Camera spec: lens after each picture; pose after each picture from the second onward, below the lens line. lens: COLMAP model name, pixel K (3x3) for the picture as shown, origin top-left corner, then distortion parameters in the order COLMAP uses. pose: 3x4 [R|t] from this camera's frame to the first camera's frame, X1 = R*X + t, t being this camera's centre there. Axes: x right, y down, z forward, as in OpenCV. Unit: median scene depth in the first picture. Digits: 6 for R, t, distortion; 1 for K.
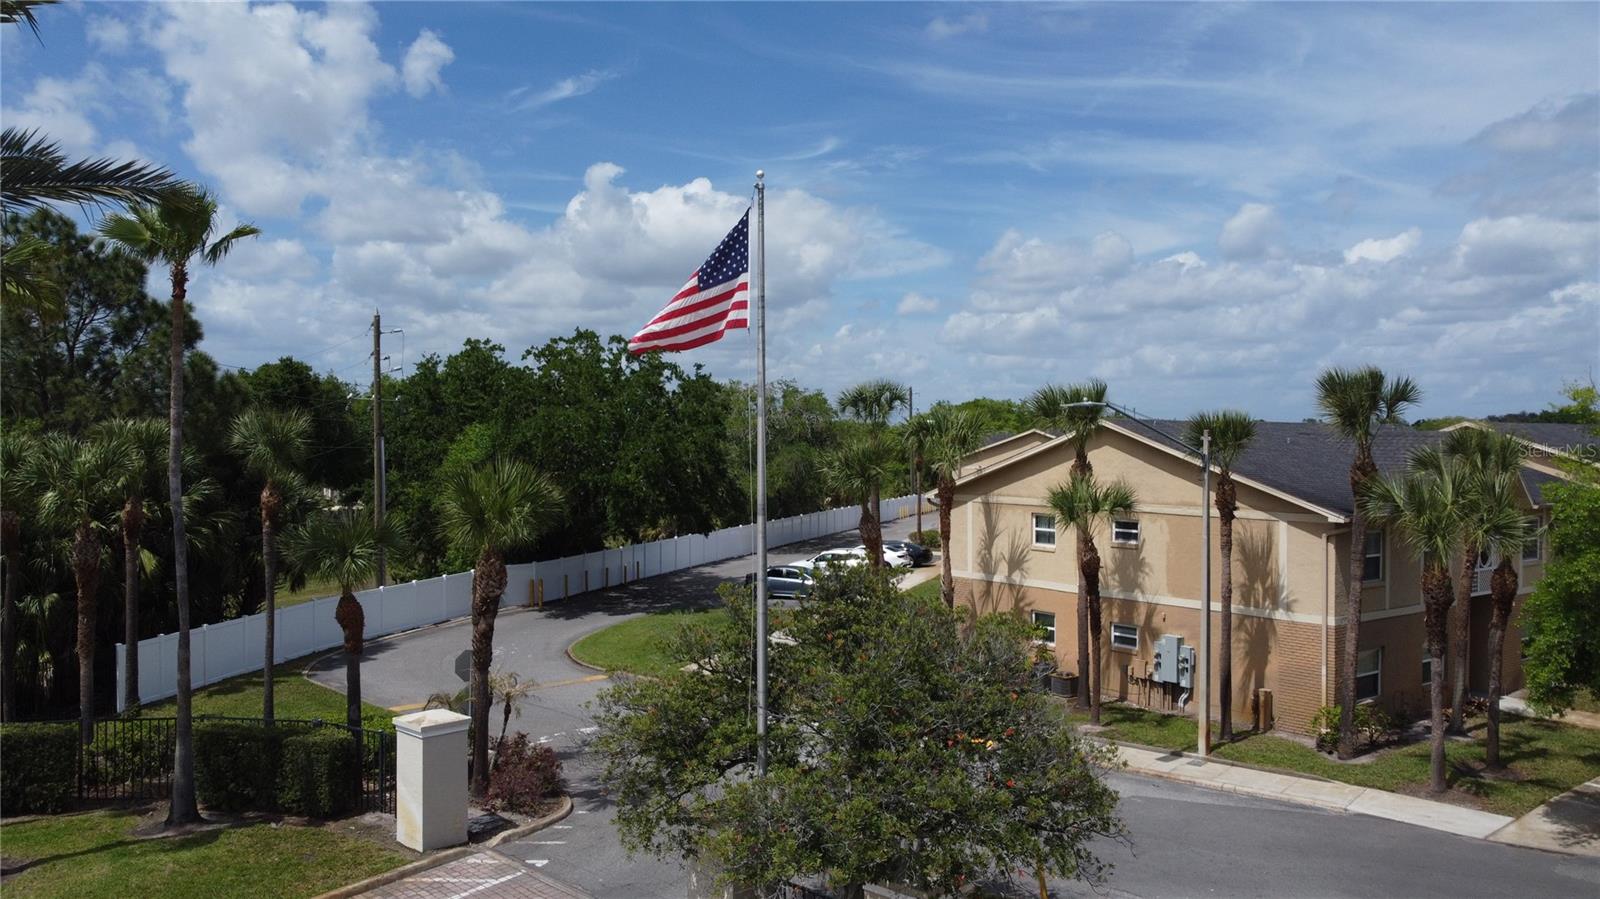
lens RADIAL K [[1230.9, 0, 798.0], [0, 1230.9, 456.8], [0, 0, 1]] dist [0.003836, -0.002565]
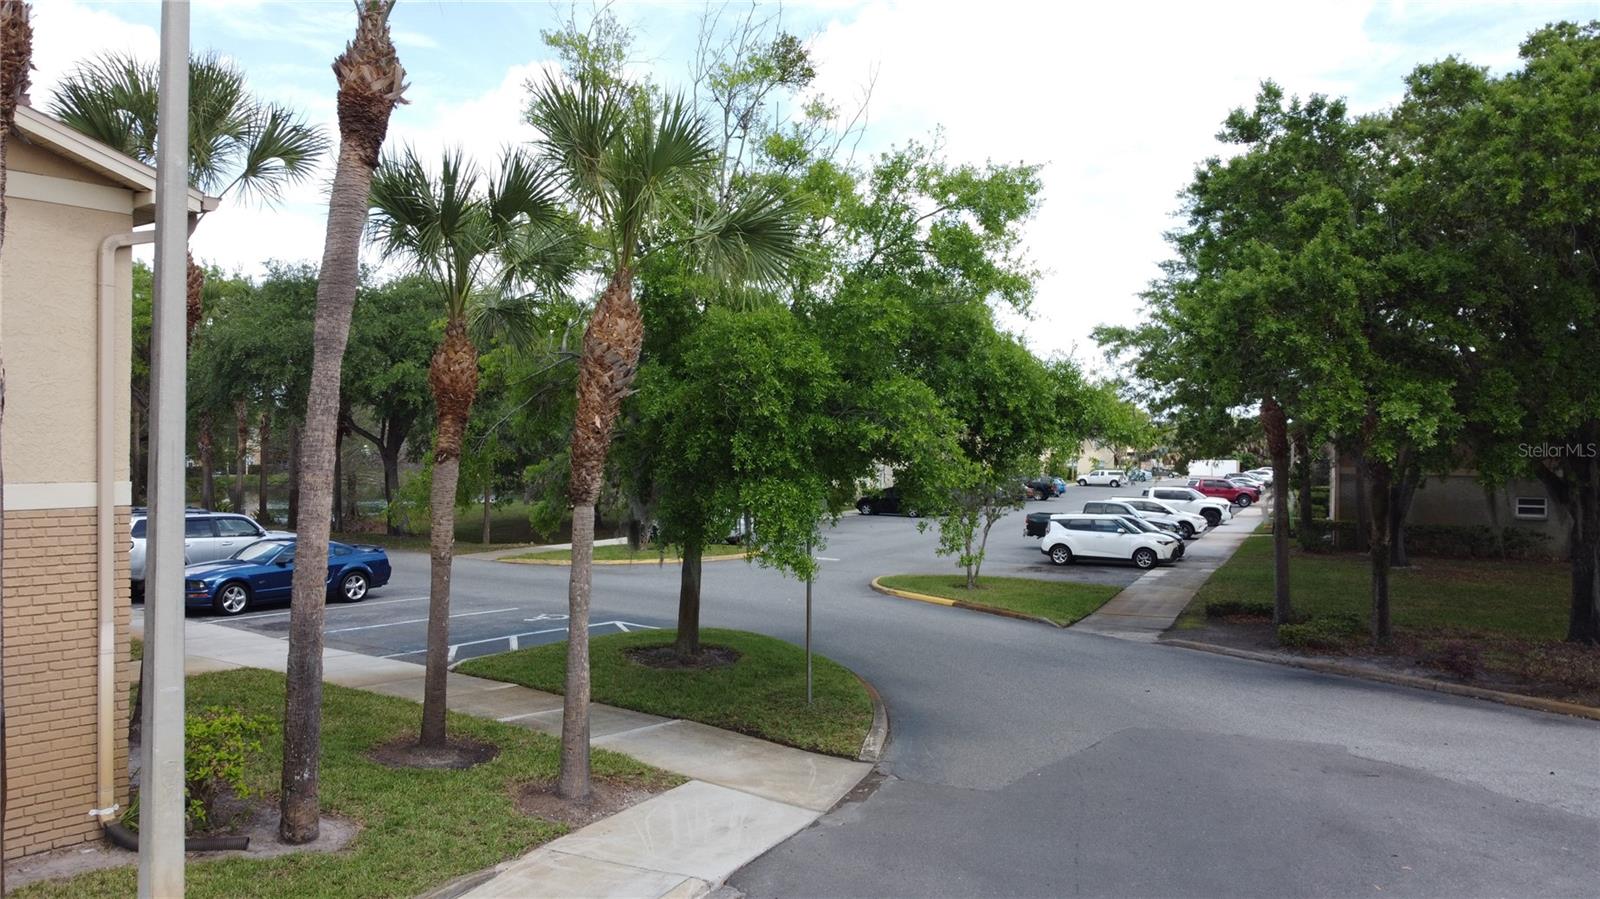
lens RADIAL K [[1230.9, 0, 808.7], [0, 1230.9, 446.9], [0, 0, 1]] dist [0.003836, -0.002565]
pose [[-0.270525, 0.015191, 0.962593, 0.038058], [0.022343, 0.999705, -0.009498, 0.111306], [-0.962454, 0.018938, -0.270785, 0.792321]]
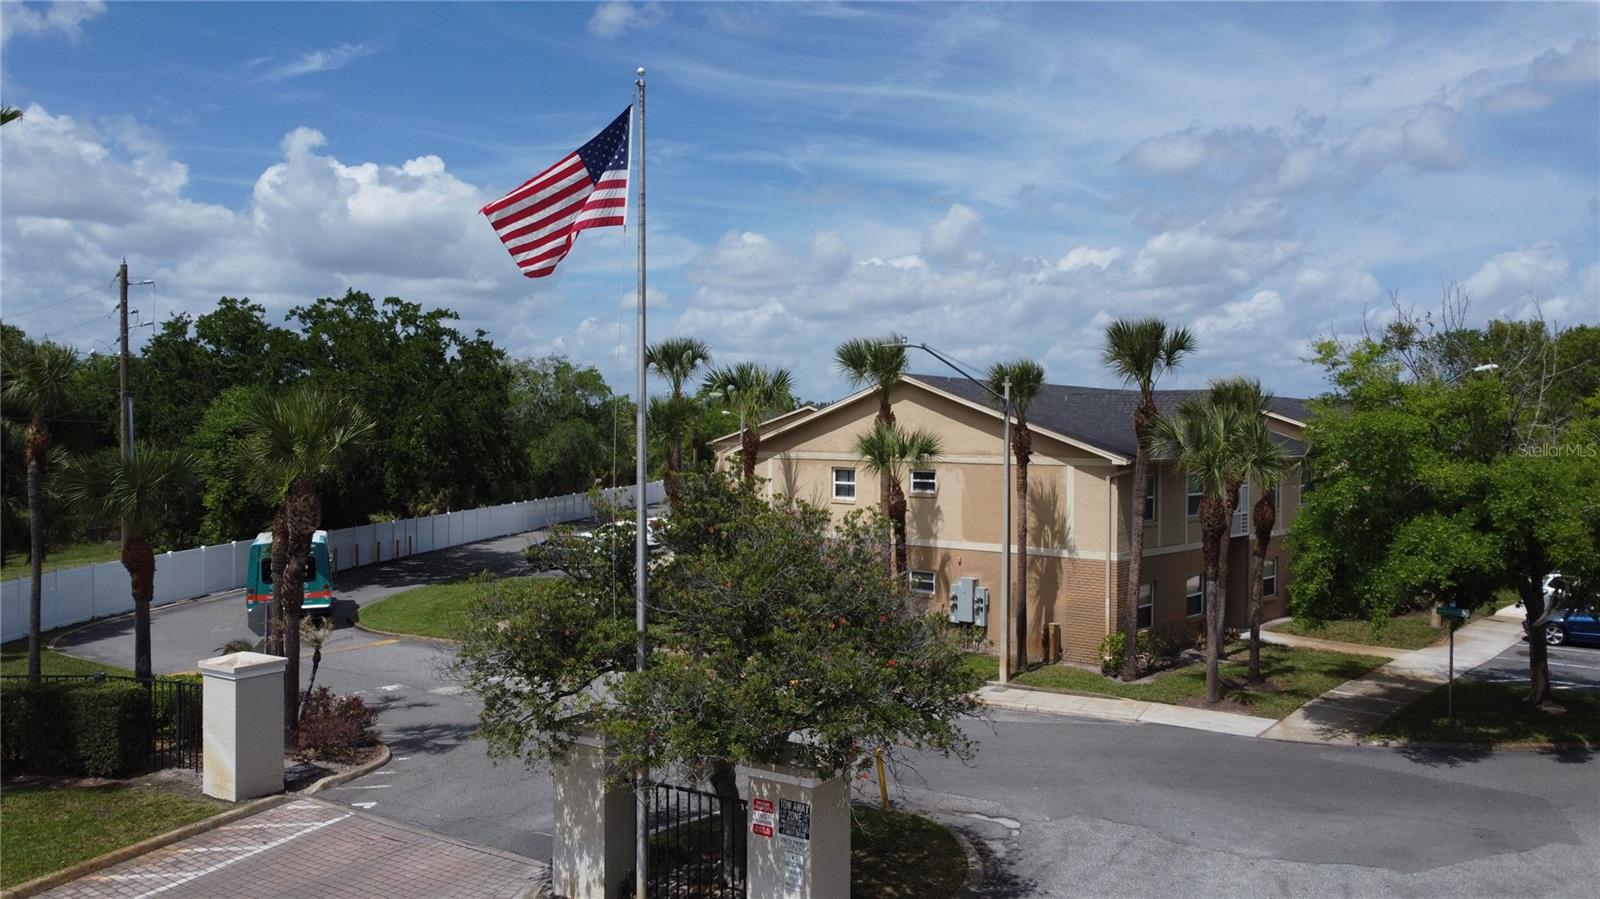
lens RADIAL K [[1230.9, 0, 799.5], [0, 1230.9, 454.0], [0, 0, 1]] dist [0.003836, -0.002565]
pose [[0.979443, -0.000092, 0.201722, -0.048686], [-0.000116, 0.999999, 0.001017, 0.036730], [-0.201722, -0.001020, 0.979442, -0.003139]]
